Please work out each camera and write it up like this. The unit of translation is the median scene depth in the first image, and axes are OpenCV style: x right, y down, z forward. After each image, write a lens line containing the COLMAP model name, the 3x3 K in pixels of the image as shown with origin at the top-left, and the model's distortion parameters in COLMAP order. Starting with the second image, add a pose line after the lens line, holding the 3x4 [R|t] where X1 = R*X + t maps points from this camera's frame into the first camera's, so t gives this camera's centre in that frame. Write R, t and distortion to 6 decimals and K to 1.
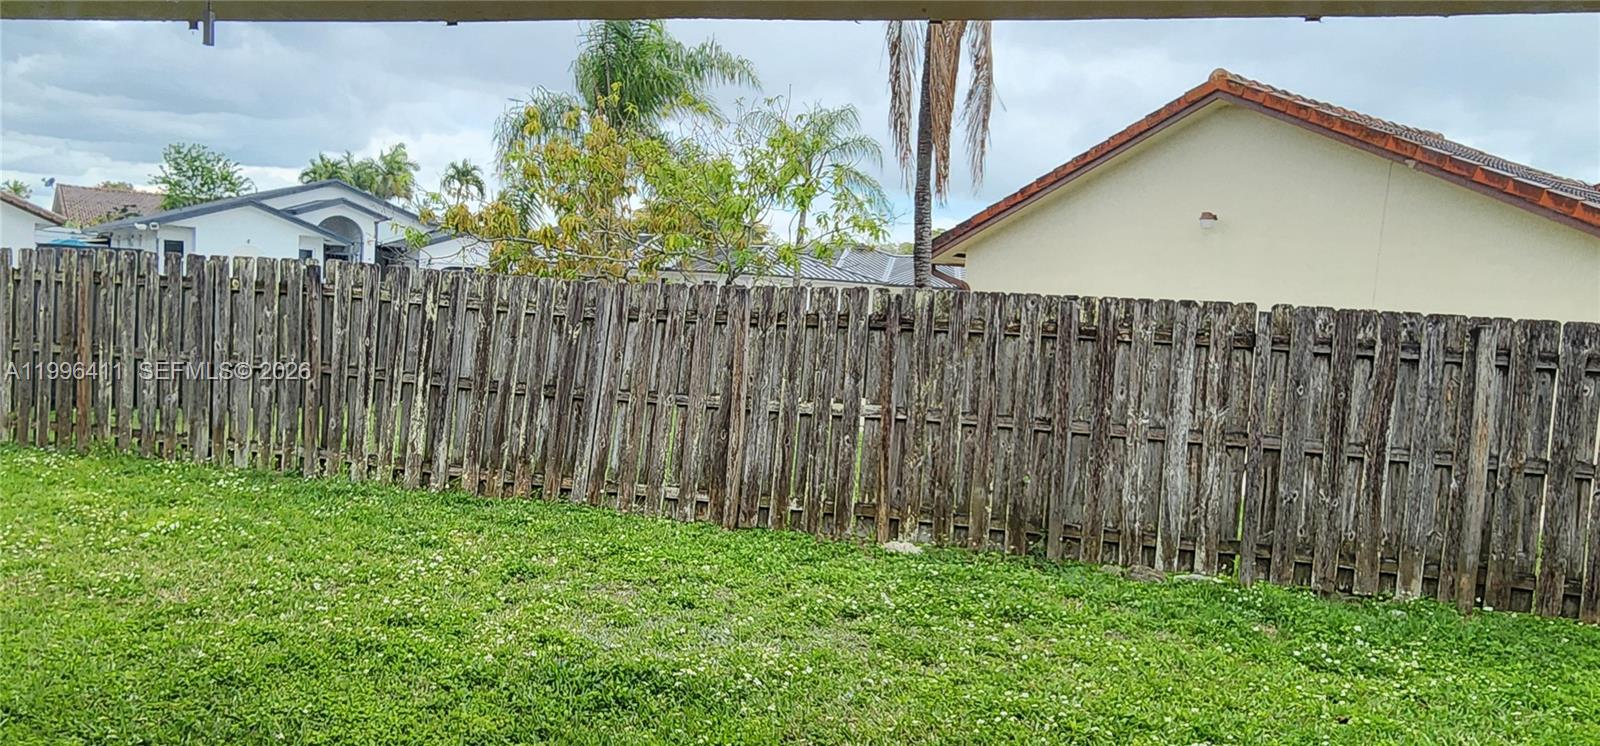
lens RADIAL K [[1121.3, 0, 790.9], [0, 1121.3, 376.6], [0, 0, 1]] dist [0.002020, -0.002874]
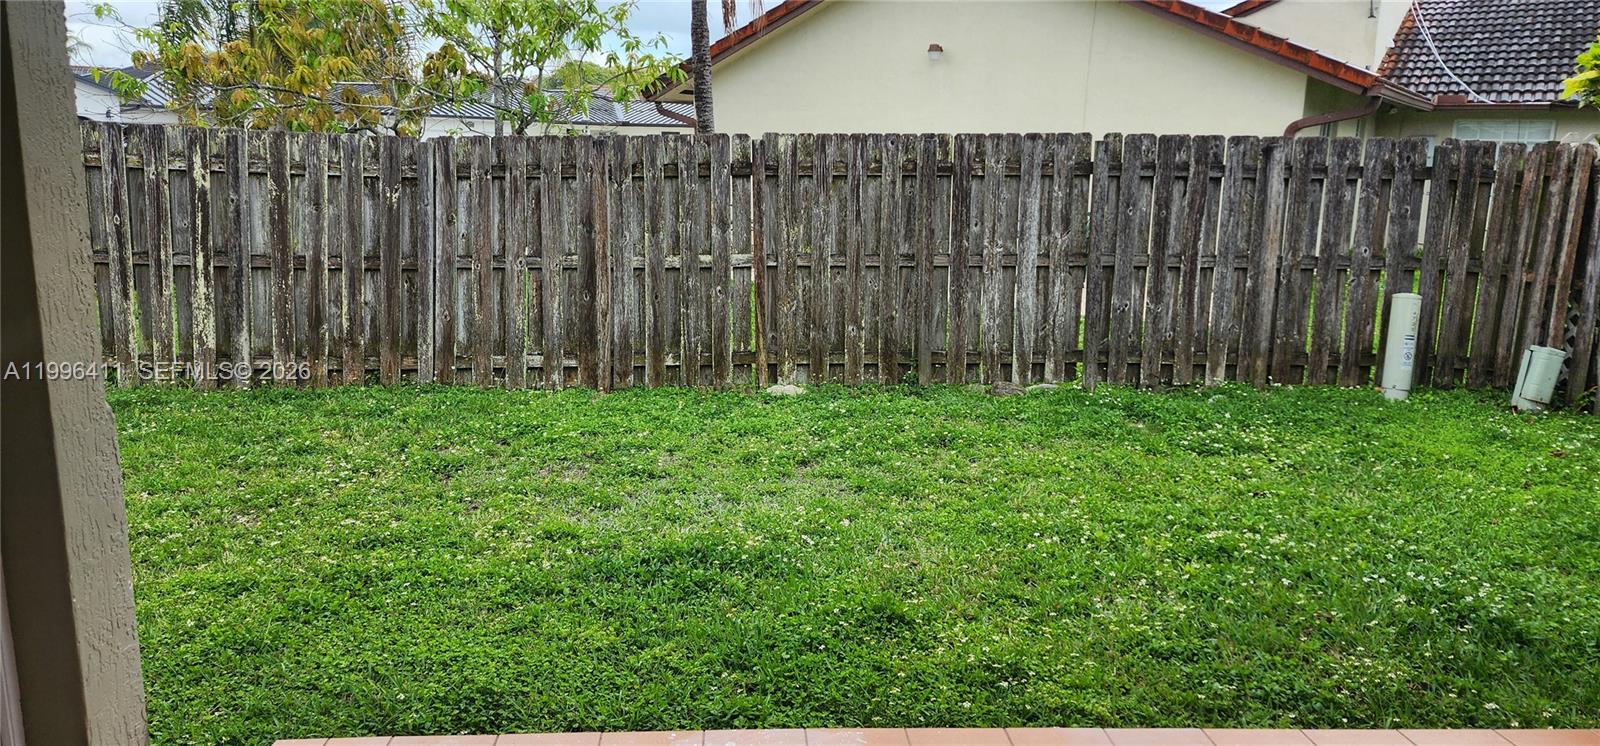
lens RADIAL K [[1083.3, 0, 779.5], [0, 1083.3, 363.7], [0, 0, 1]] dist [0.083773, -0.075083]
pose [[0.938579, -0.108856, 0.327444, -0.230133], [0.061528, 0.986525, 0.151599, -0.022944], [-0.339534, -0.122141, 0.932630, 0.076239]]
